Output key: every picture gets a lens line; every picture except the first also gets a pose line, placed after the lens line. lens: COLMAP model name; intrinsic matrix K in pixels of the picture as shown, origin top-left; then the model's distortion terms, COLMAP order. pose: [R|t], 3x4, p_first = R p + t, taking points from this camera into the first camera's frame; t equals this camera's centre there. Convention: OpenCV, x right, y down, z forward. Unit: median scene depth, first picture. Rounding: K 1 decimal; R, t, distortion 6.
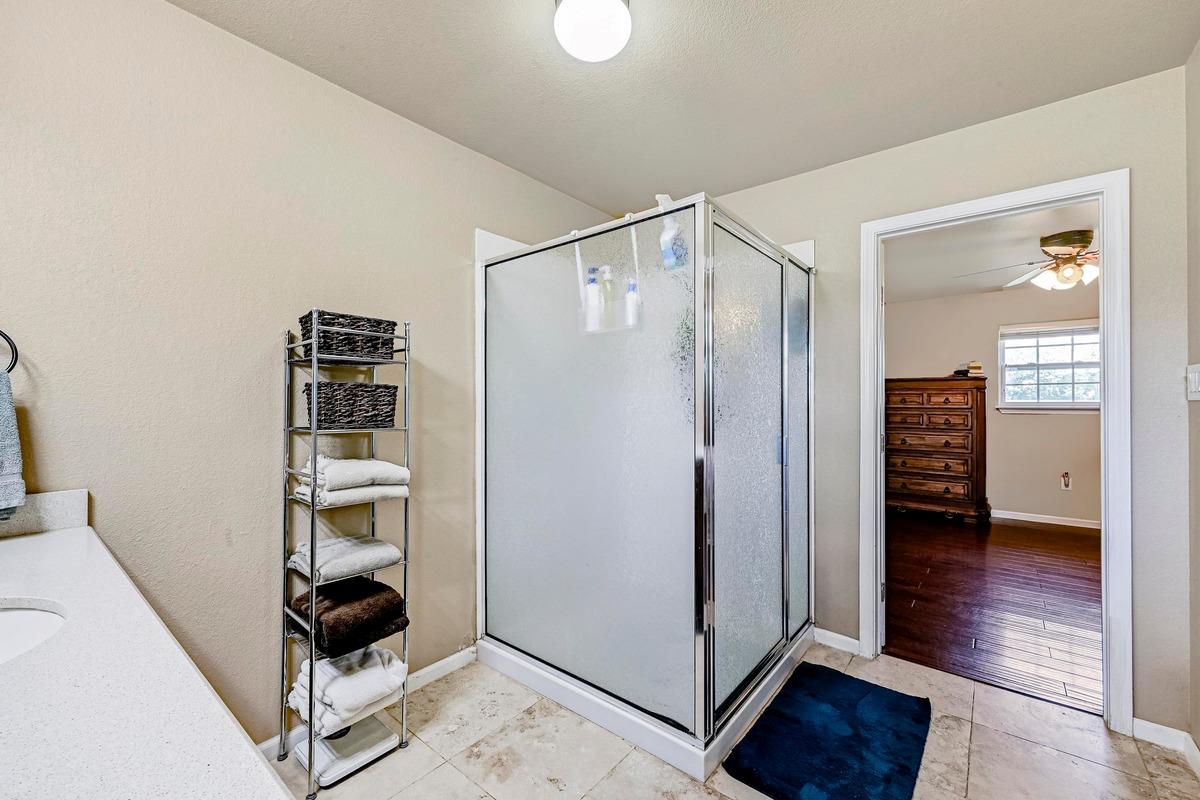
lens RADIAL K [[488.4, 0, 597.6], [0, 488.4, 402.0], [0, 0, 1]] dist [-0.002183, -0.000114]
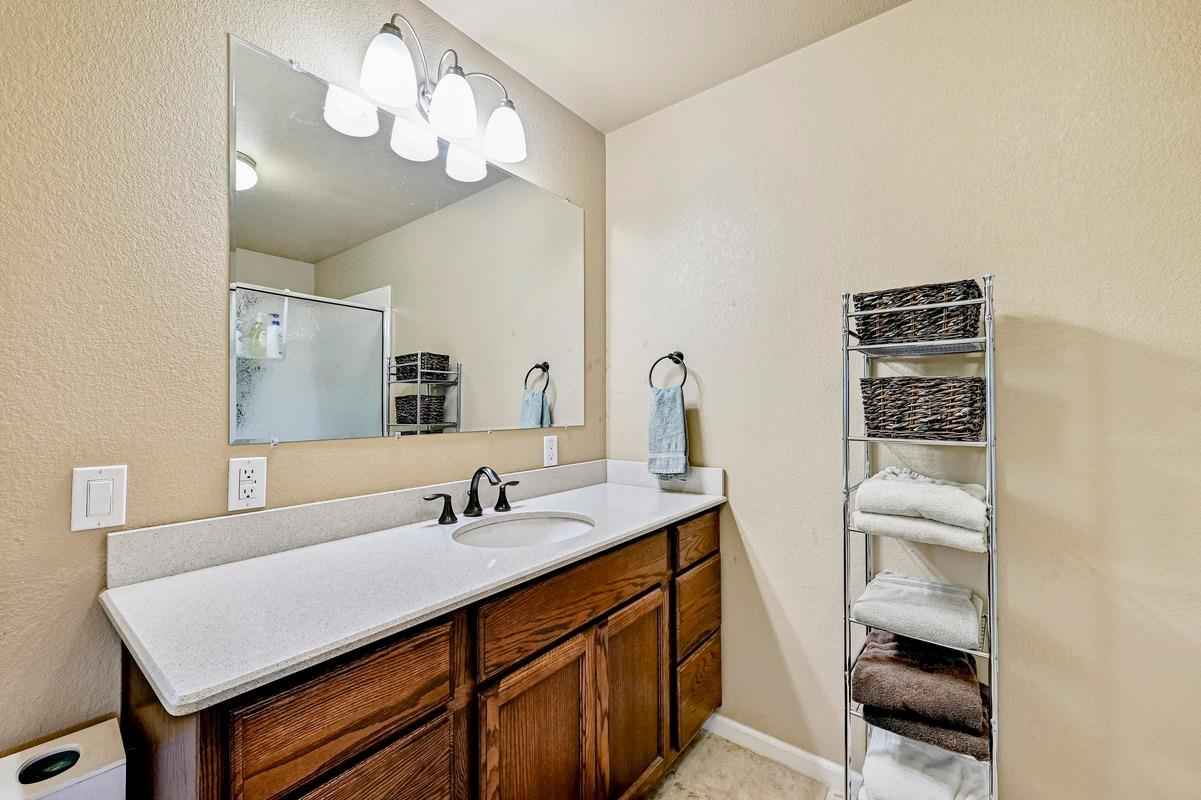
lens RADIAL K [[488.8, 0, 597.7], [0, 488.8, 399.8], [0, 0, 1]] dist [-0.002183, -0.000114]
pose [[0.002337, -0.014247, -0.999896, 0.248942], [0.009514, 0.999854, -0.014225, 0.001836], [0.999952, -0.009480, 0.002472, 0.517084]]
